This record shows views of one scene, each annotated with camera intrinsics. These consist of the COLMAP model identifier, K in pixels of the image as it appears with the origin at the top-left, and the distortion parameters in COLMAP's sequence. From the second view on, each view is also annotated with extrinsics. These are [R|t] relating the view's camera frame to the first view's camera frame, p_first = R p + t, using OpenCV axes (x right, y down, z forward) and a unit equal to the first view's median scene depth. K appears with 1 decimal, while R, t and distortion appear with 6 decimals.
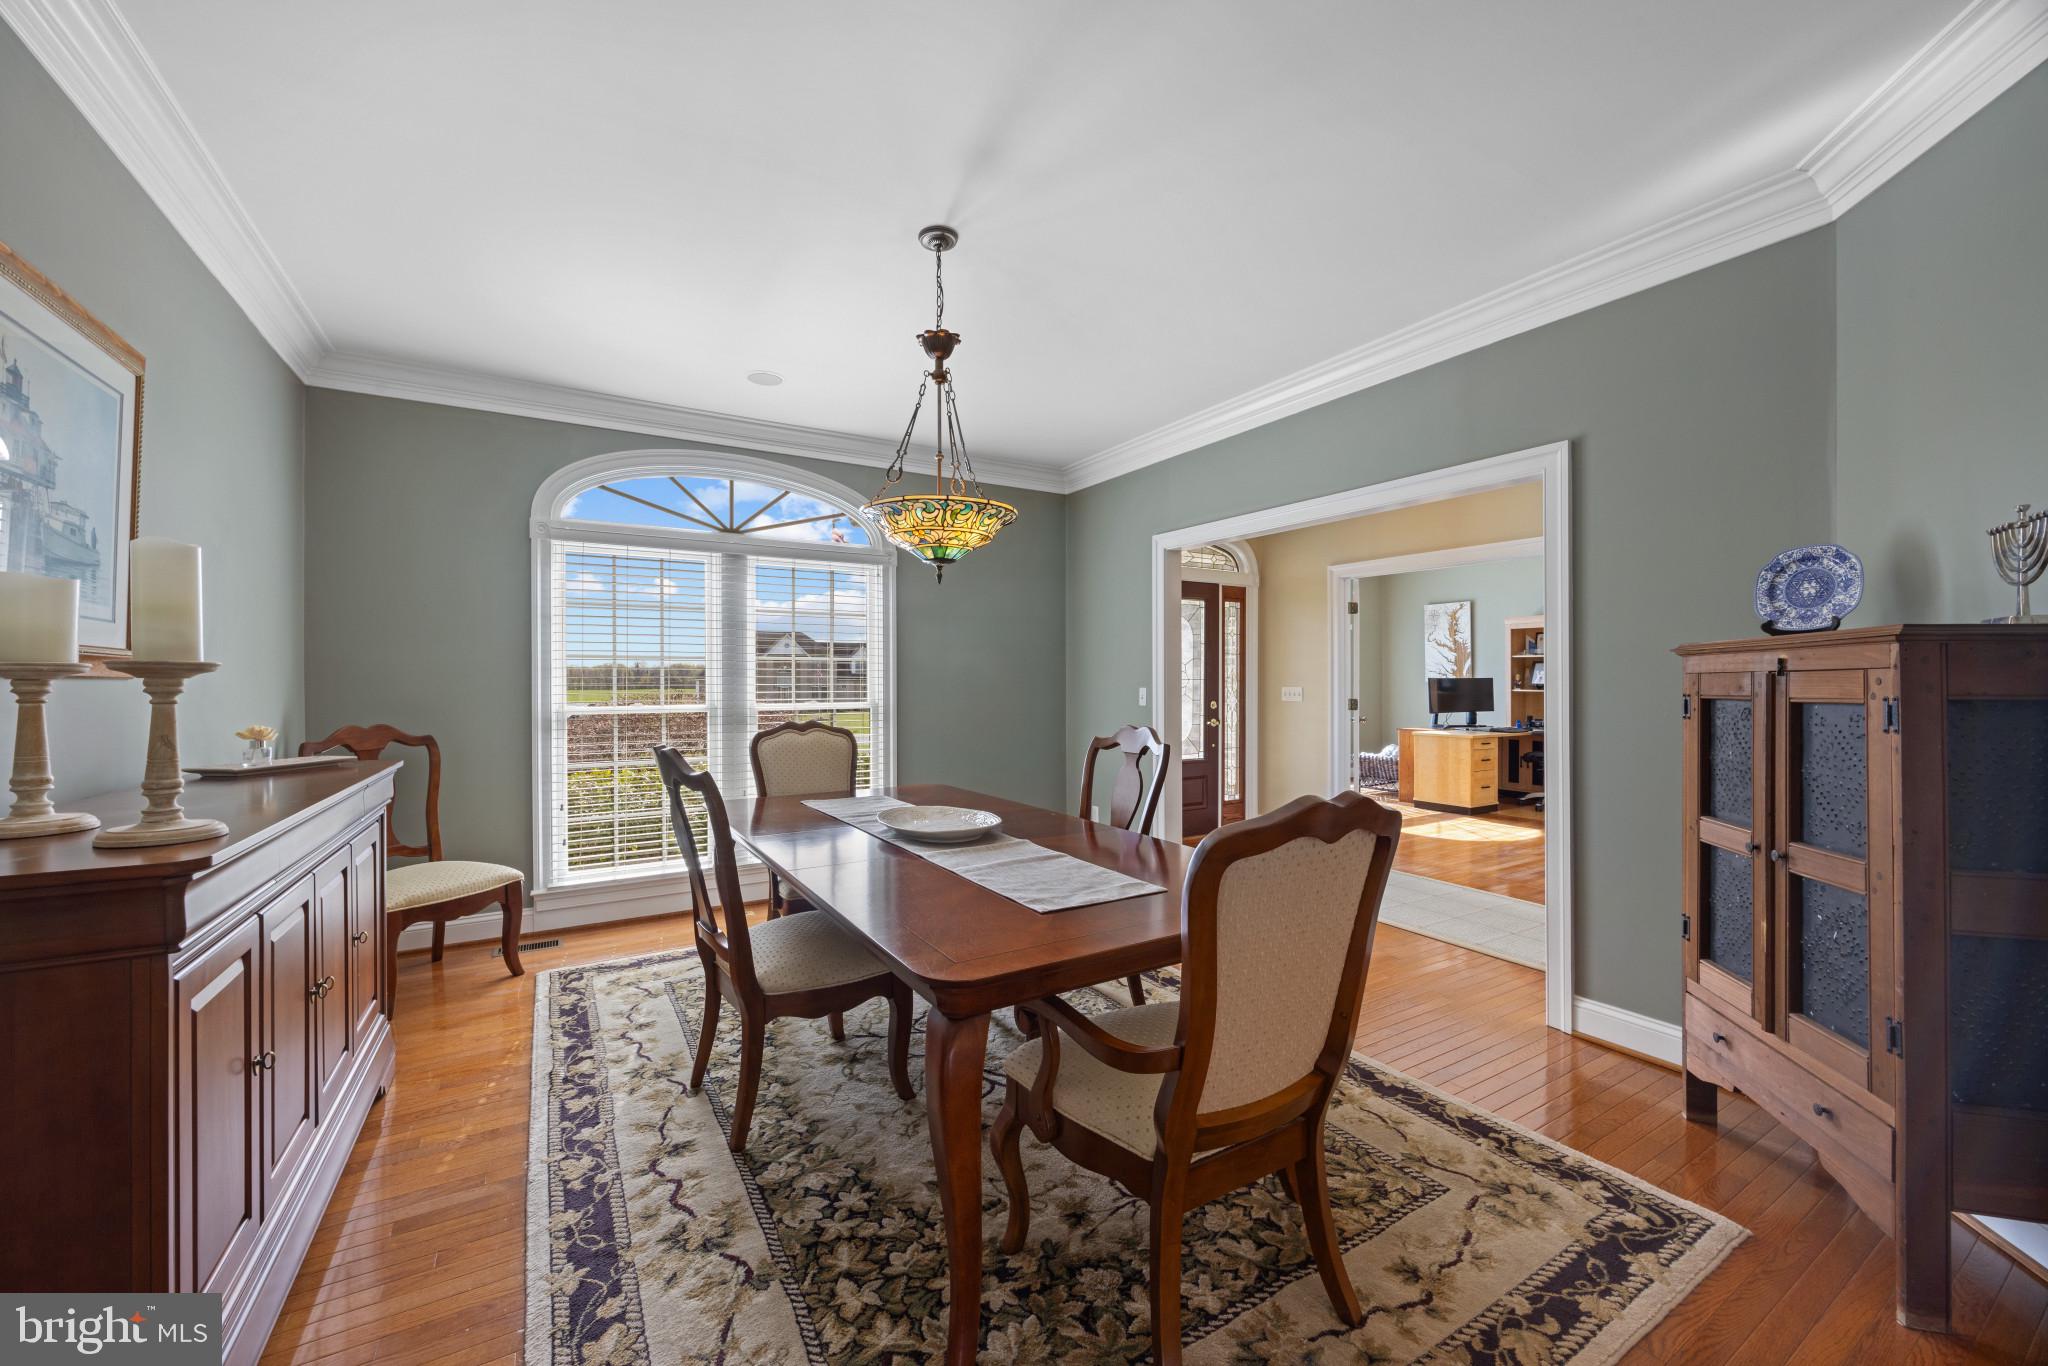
lens RADIAL K [[786.5, 0, 1021.2], [0, 786.5, 678.4], [0, 0, 1]] dist [-0.001405, -0.000017]
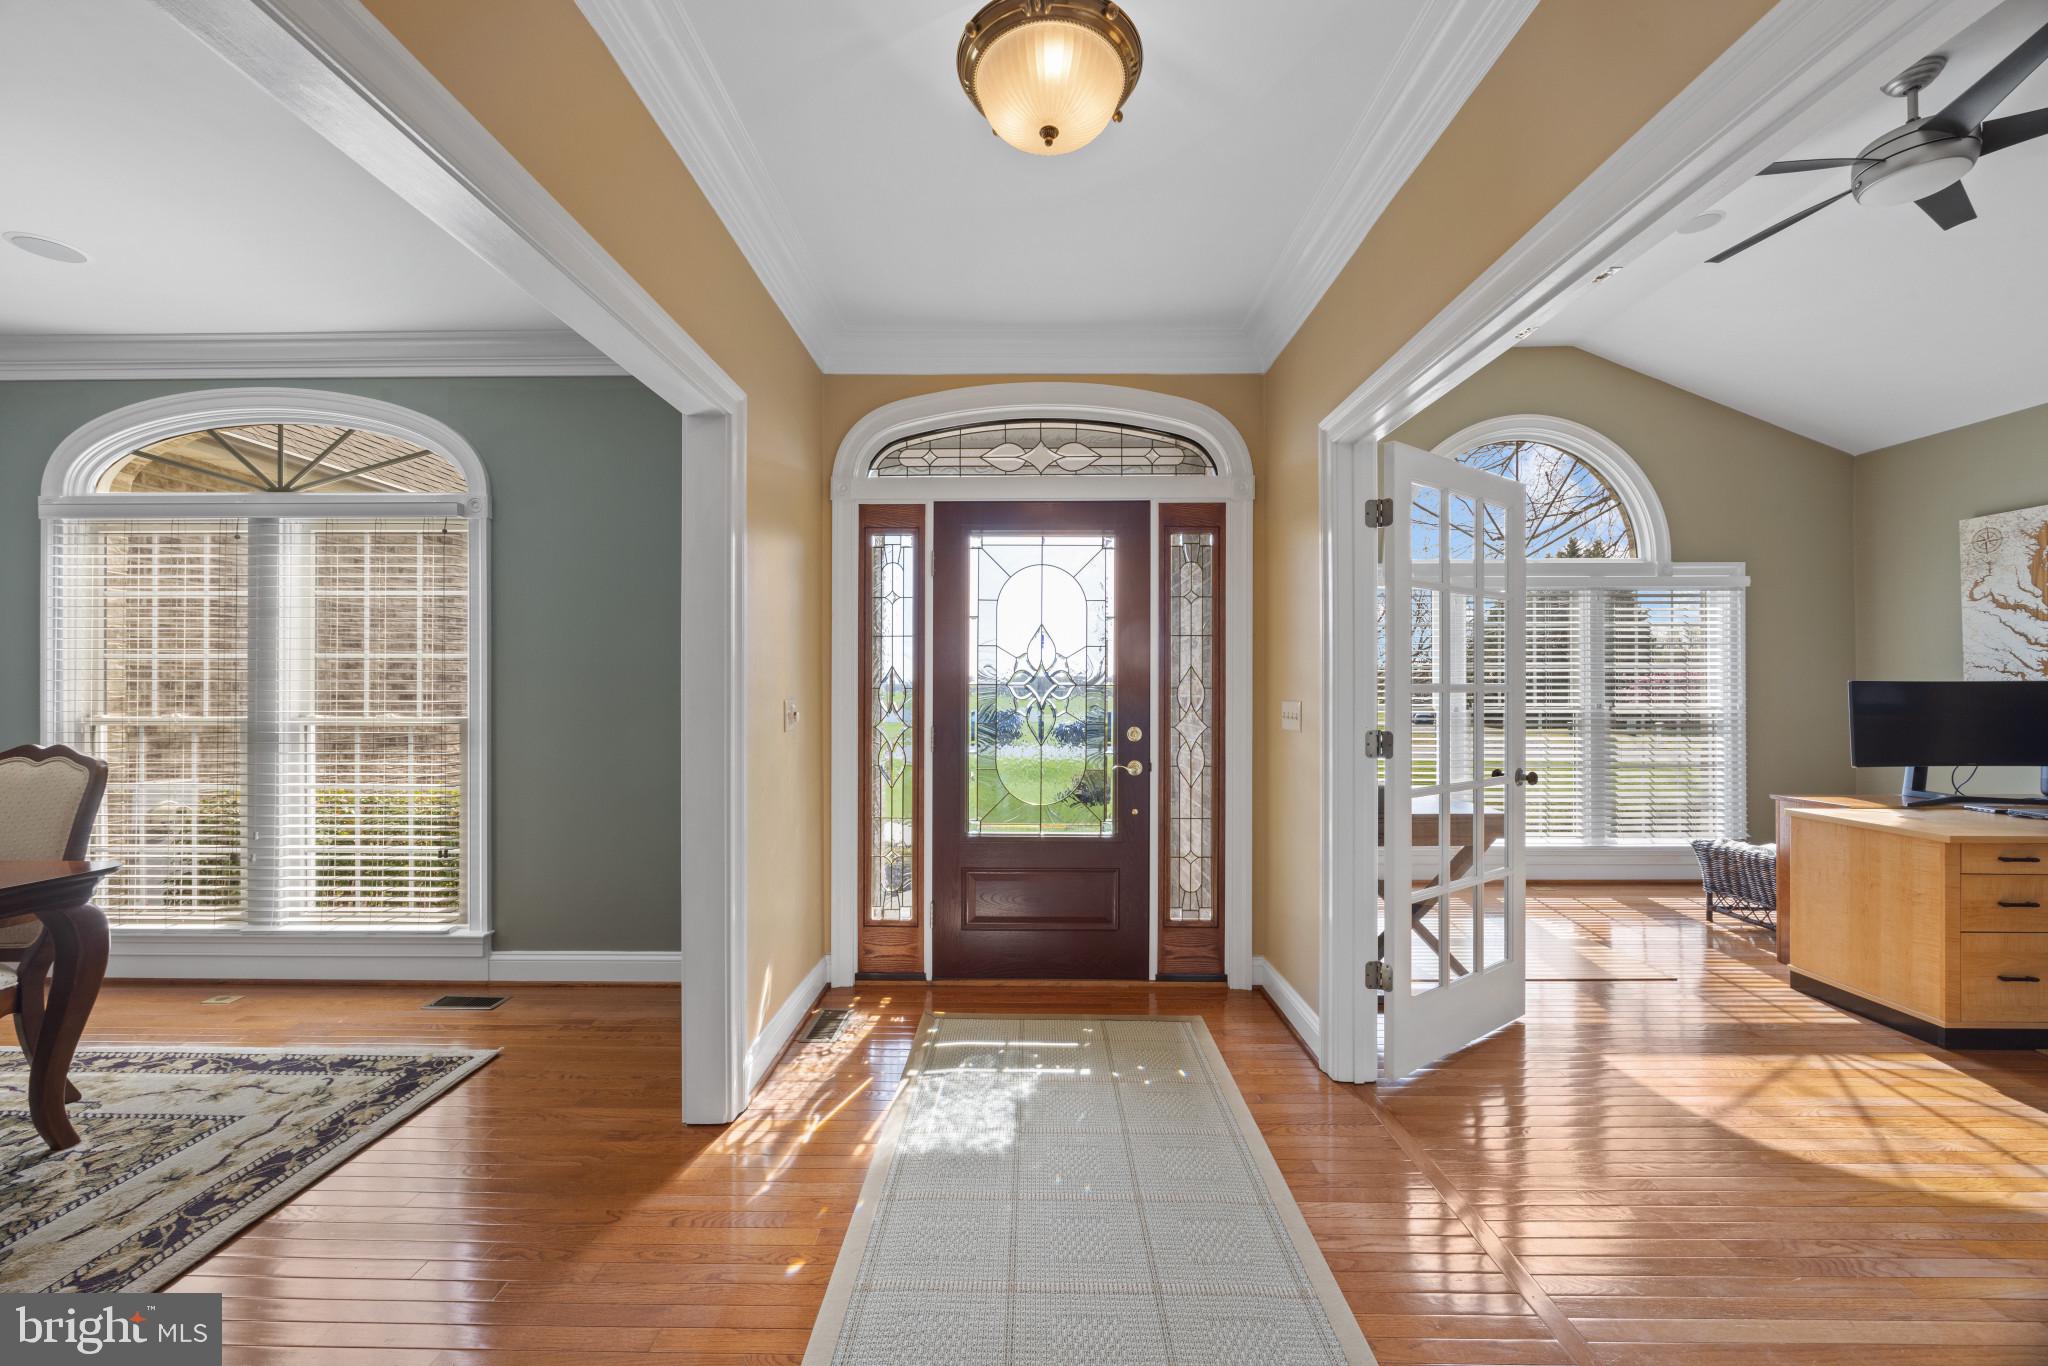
lens RADIAL K [[773.0, 0, 1030.2], [0, 773.0, 692.6], [0, 0, 1]] dist [0.011859, -0.004211]
pose [[0.851688, 0.002986, -0.524040, 0.338101], [0.001333, 0.999968, 0.007865, 0.001675], [0.524047, -0.007397, 0.851657, 0.392380]]
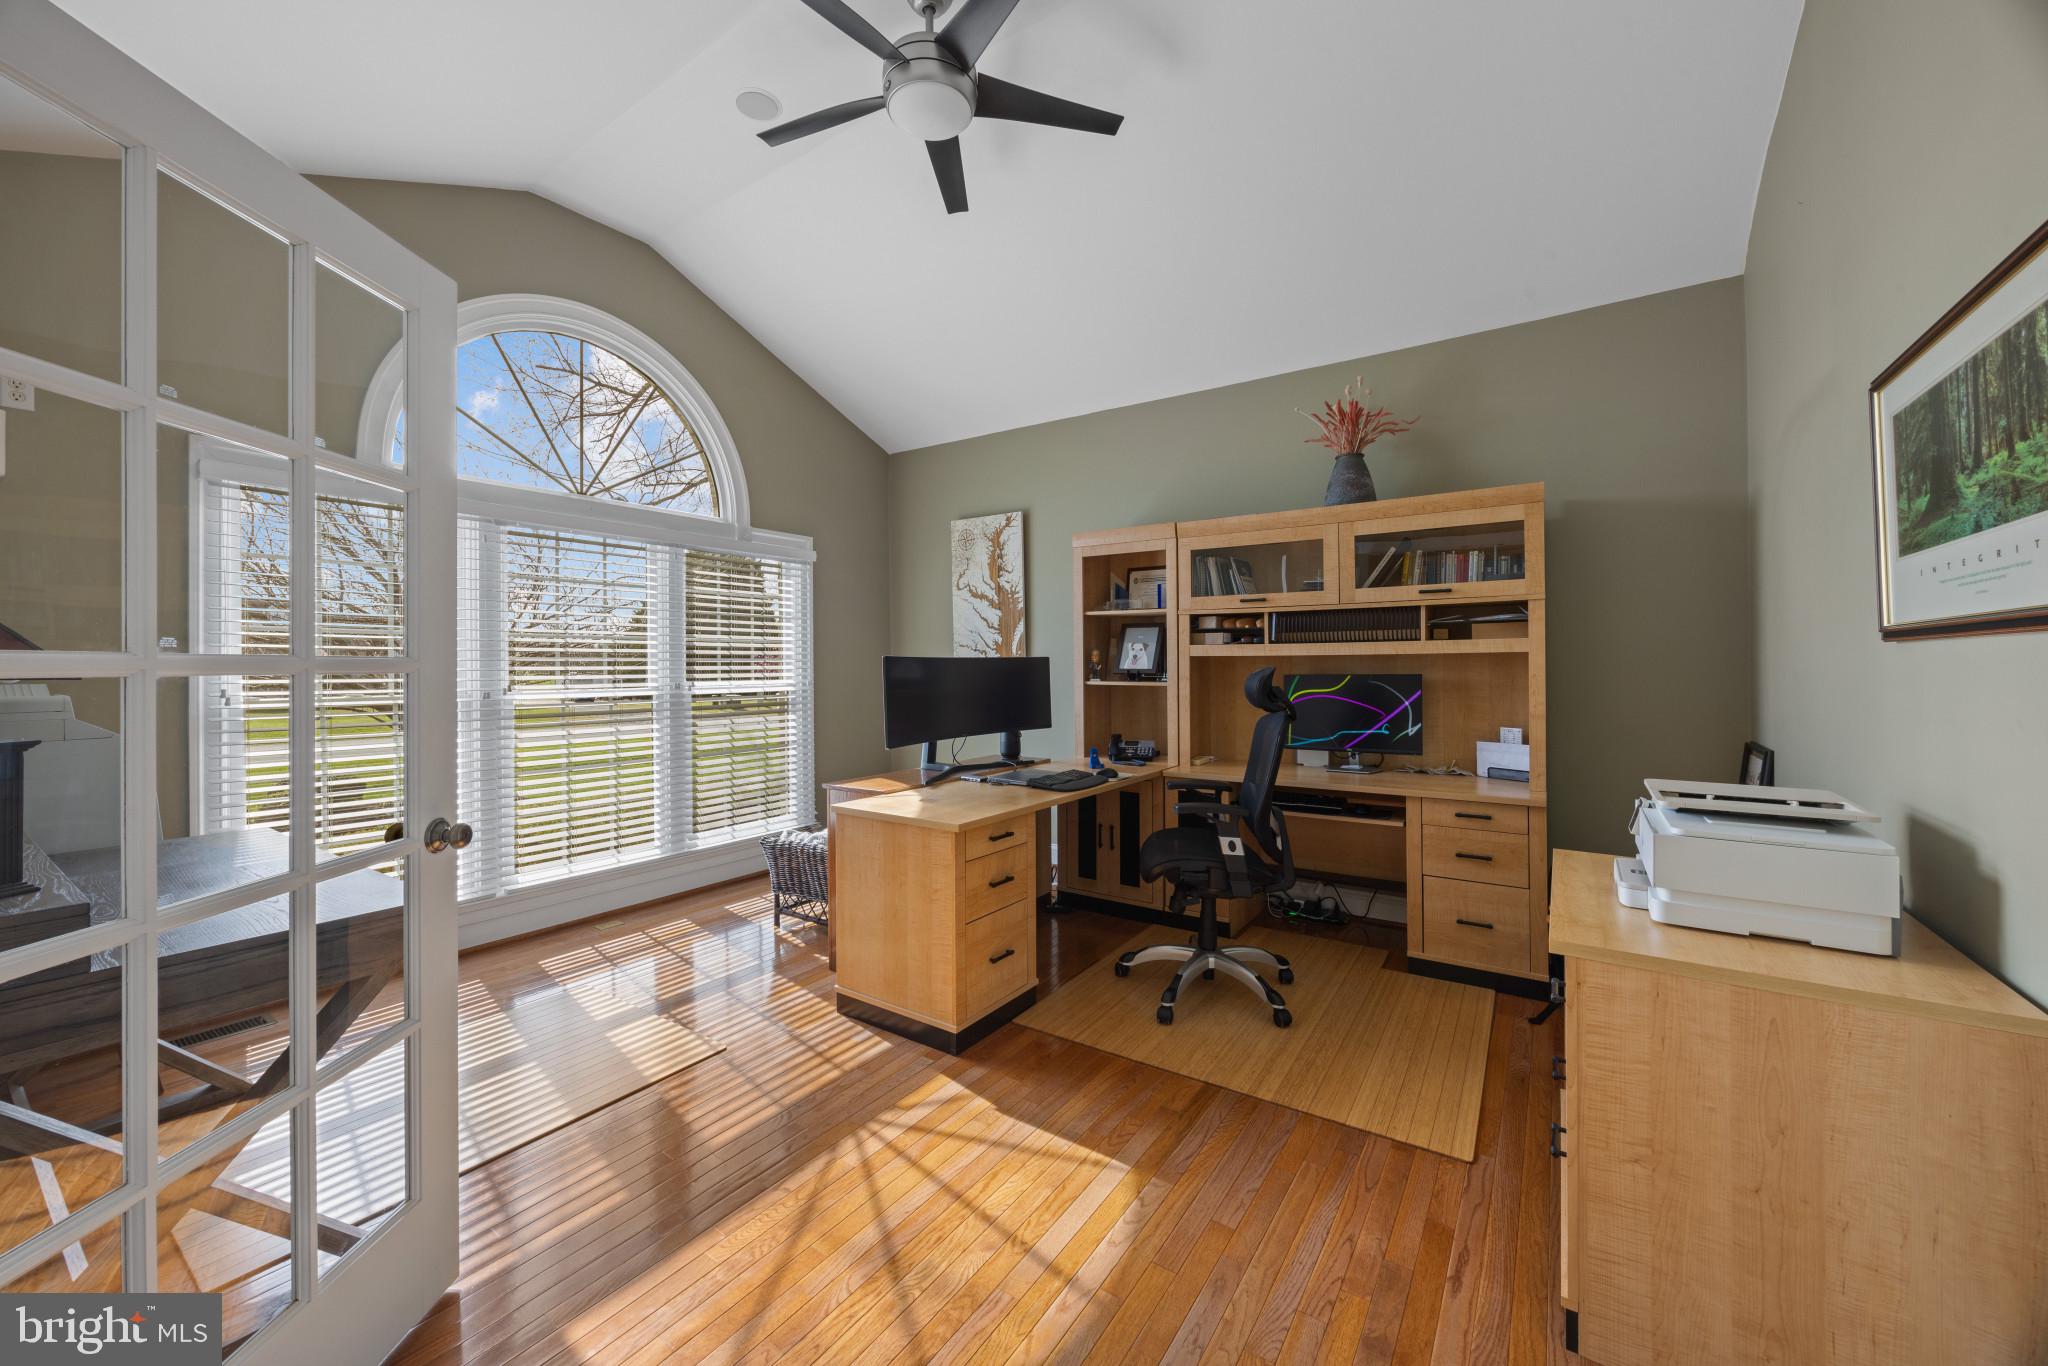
lens RADIAL K [[789.6, 0, 1021.8], [0, 789.6, 644.5], [0, 0, 1]] dist [-0.001218, 0.000065]
pose [[0.911289, 0.007392, 0.411702, 0.388837], [0.001640, 0.999766, -0.021580, 0.002050], [-0.411765, 0.020340, 0.911063, 0.572795]]
